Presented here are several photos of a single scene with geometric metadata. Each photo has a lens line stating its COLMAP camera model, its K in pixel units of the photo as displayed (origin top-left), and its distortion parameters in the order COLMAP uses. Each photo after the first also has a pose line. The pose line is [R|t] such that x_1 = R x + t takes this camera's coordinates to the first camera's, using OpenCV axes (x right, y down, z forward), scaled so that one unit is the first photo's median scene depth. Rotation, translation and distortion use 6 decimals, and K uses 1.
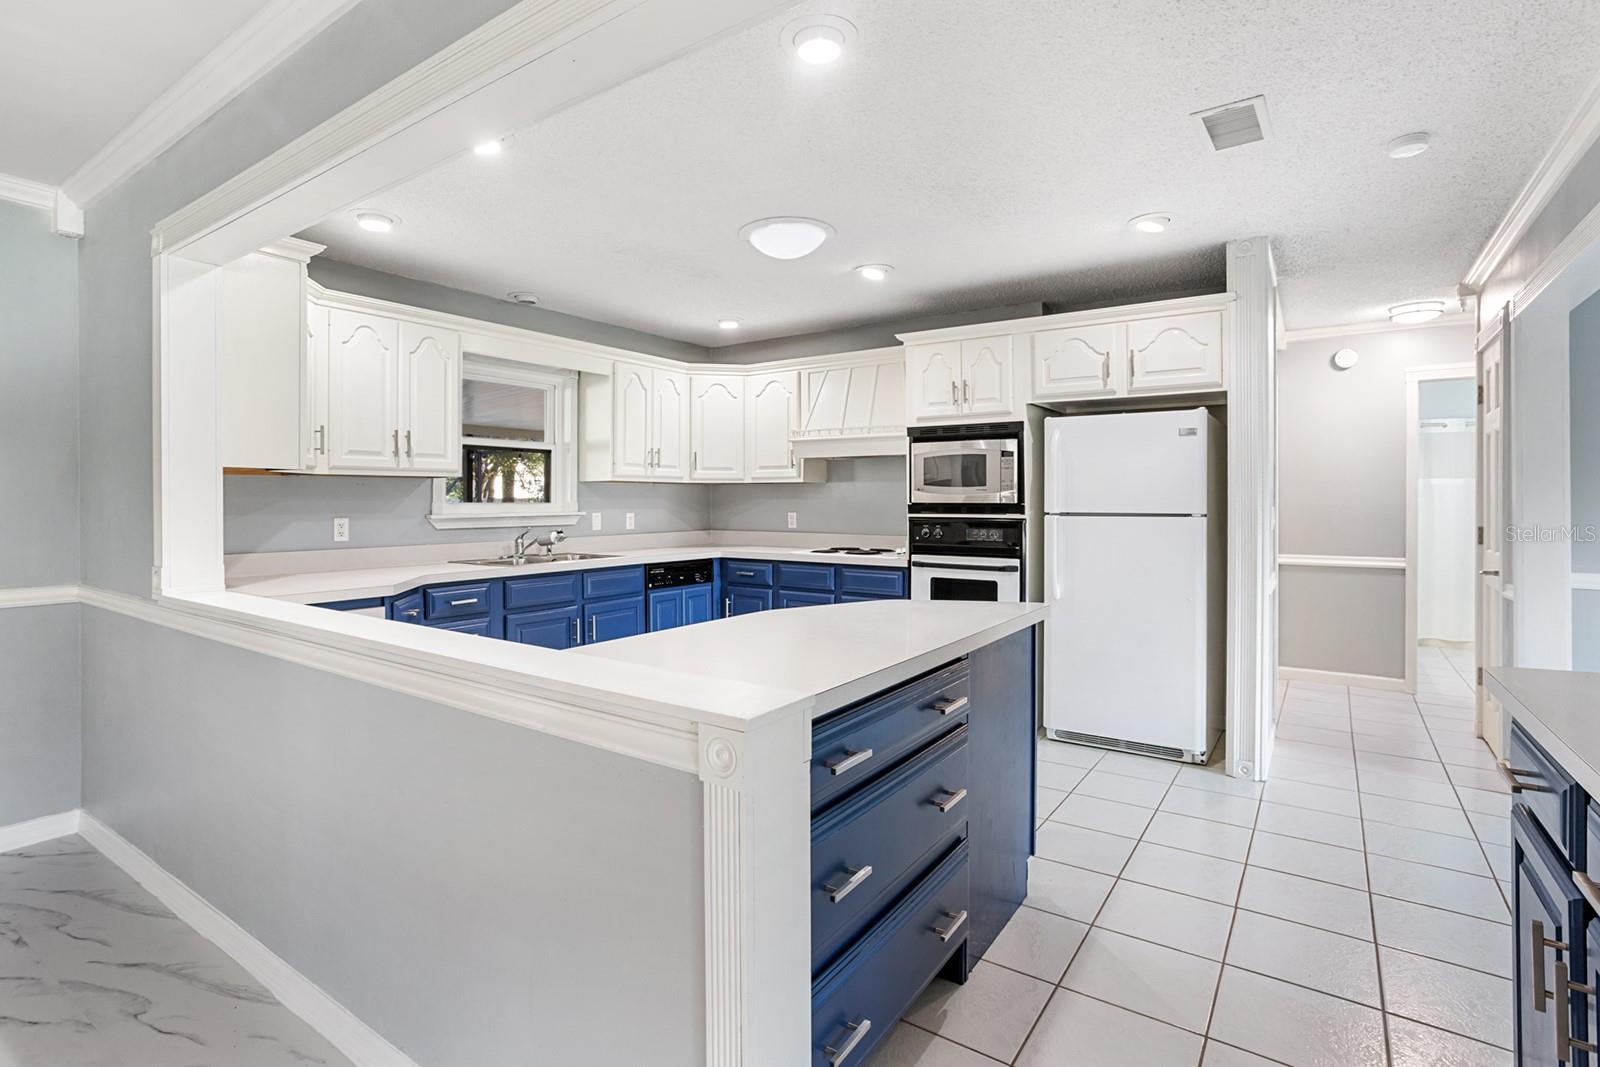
lens RADIAL K [[776.4, 0, 797.4], [0, 776.4, 509.7], [0, 0, 1]] dist [-0.066748, 0.042719]
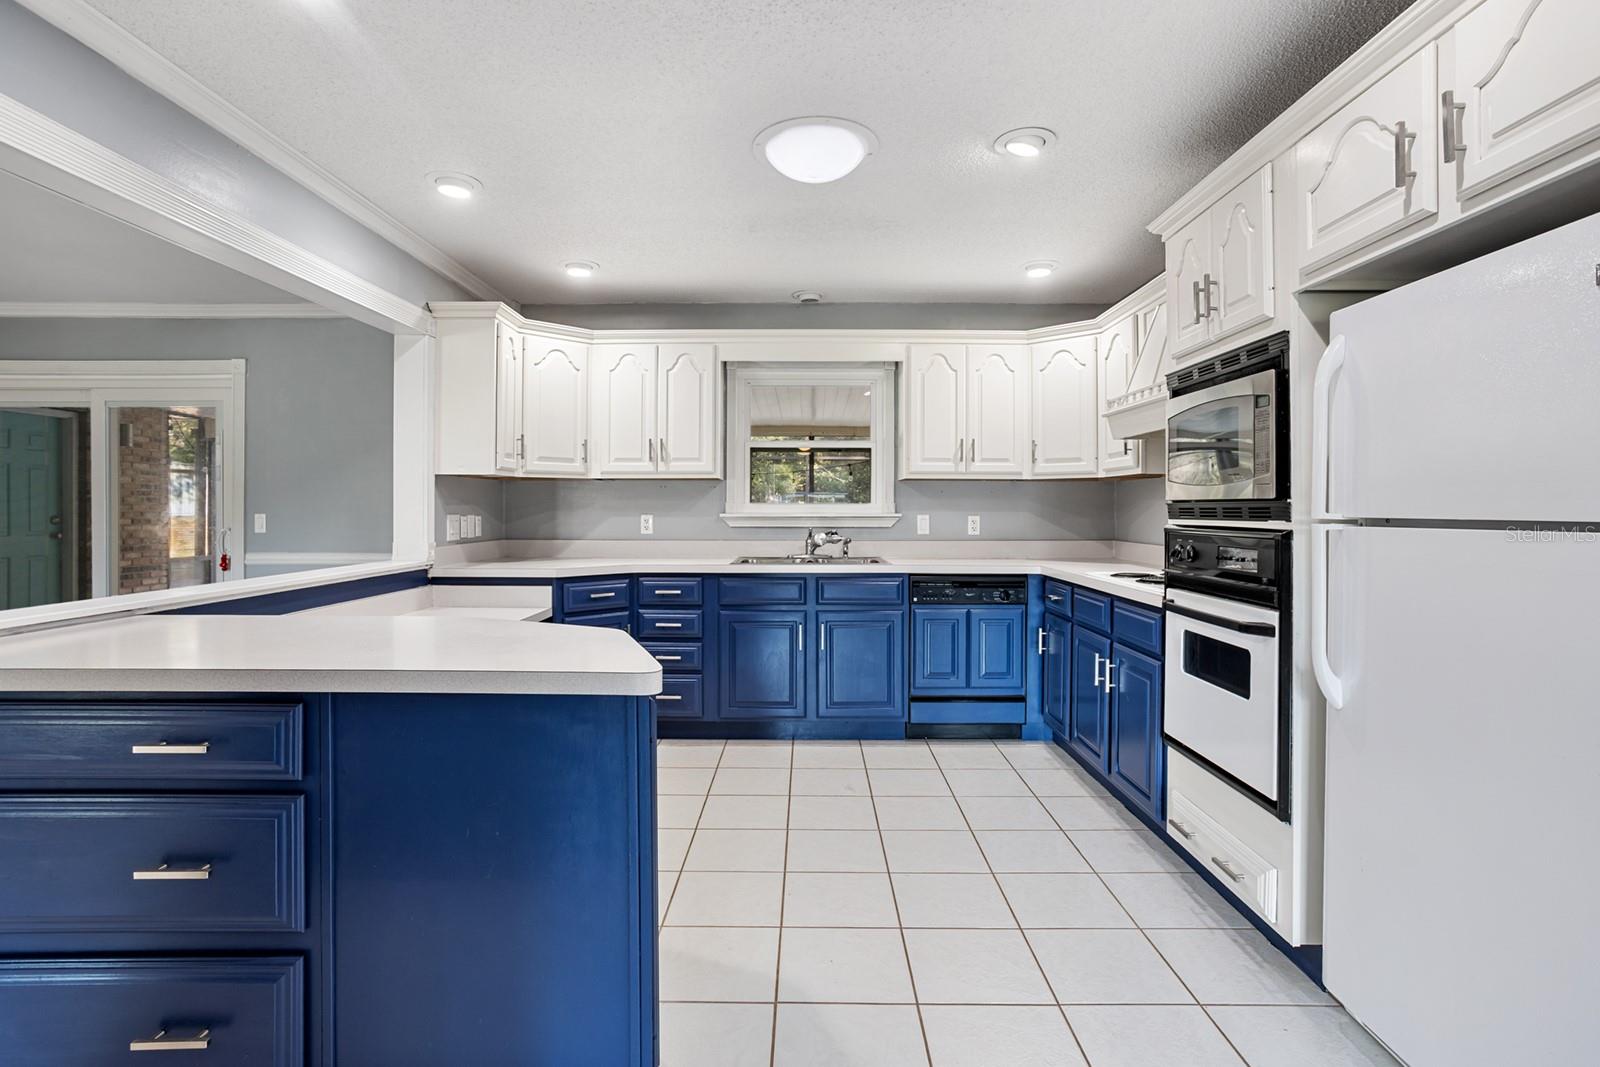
lens RADIAL K [[776.4, 0, 797.4], [0, 776.4, 509.7], [0, 0, 1]] dist [-0.066748, 0.042719]
pose [[0.560784, 0.003441, -0.827955, 0.480872], [-0.013946, 0.999889, -0.005290, 0.005345], [0.827845, 0.014513, 0.560770, 0.443252]]
